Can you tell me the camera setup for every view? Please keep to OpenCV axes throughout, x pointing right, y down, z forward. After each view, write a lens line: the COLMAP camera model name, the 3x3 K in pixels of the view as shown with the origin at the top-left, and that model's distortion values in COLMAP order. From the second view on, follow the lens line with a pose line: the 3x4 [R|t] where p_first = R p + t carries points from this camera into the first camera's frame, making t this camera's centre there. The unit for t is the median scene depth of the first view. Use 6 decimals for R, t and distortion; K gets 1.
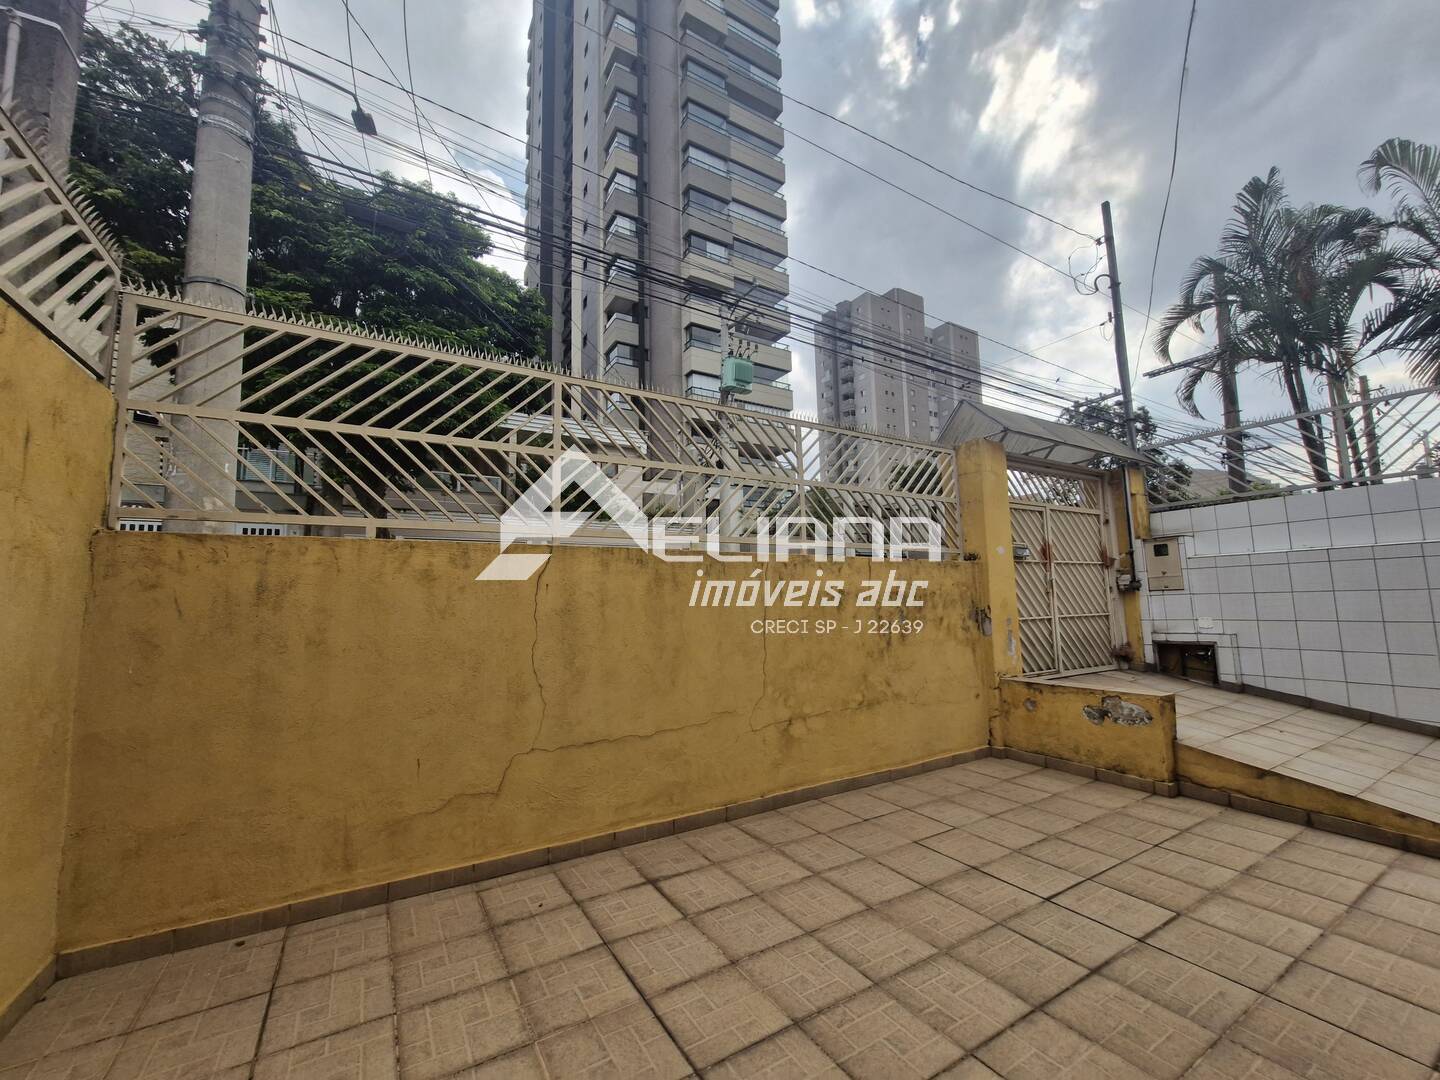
lens RADIAL K [[566.5, 0, 721.0], [0, 566.5, 541.9], [0, 0, 1]] dist [0.002726, -0.001129]
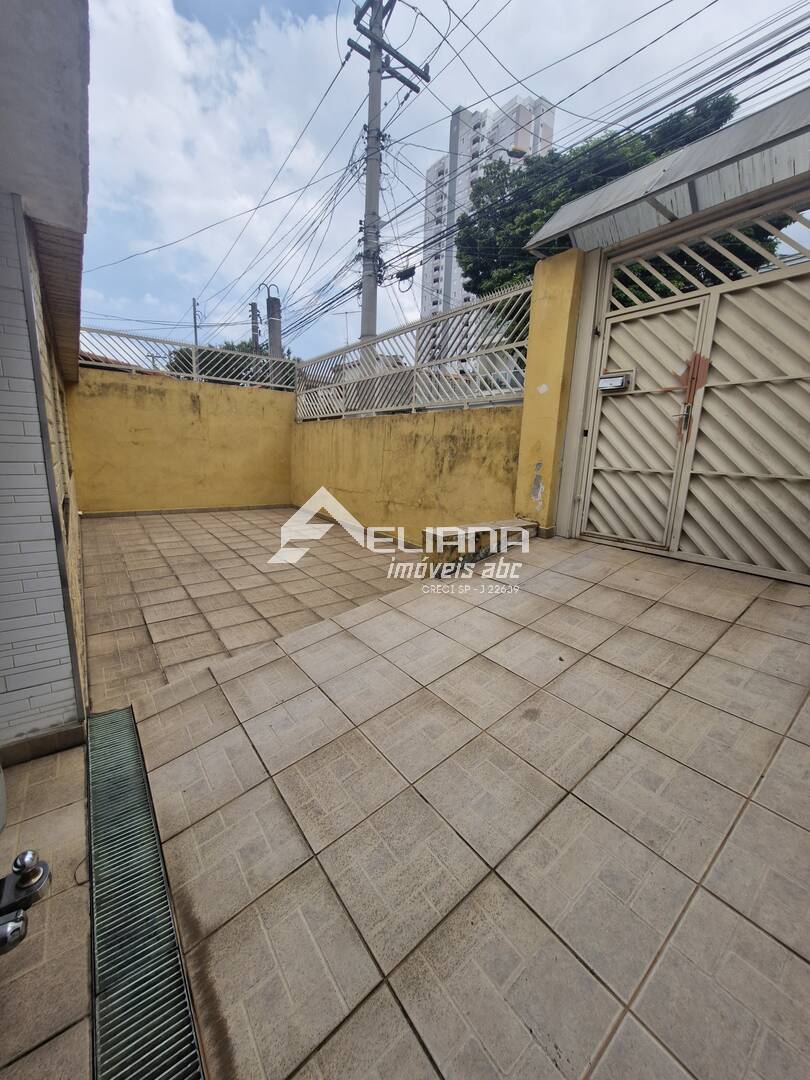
lens RADIAL K [[424.8, 0, 403.5], [0, 424.8, 539.1], [0, 0, 1]] dist [0.002726, -0.001129]
pose [[0.092496, 0.230668, -0.968626, 1.299041], [0.083629, 0.967560, 0.238400, 0.073173], [0.992195, -0.103057, 0.070204, 0.758035]]
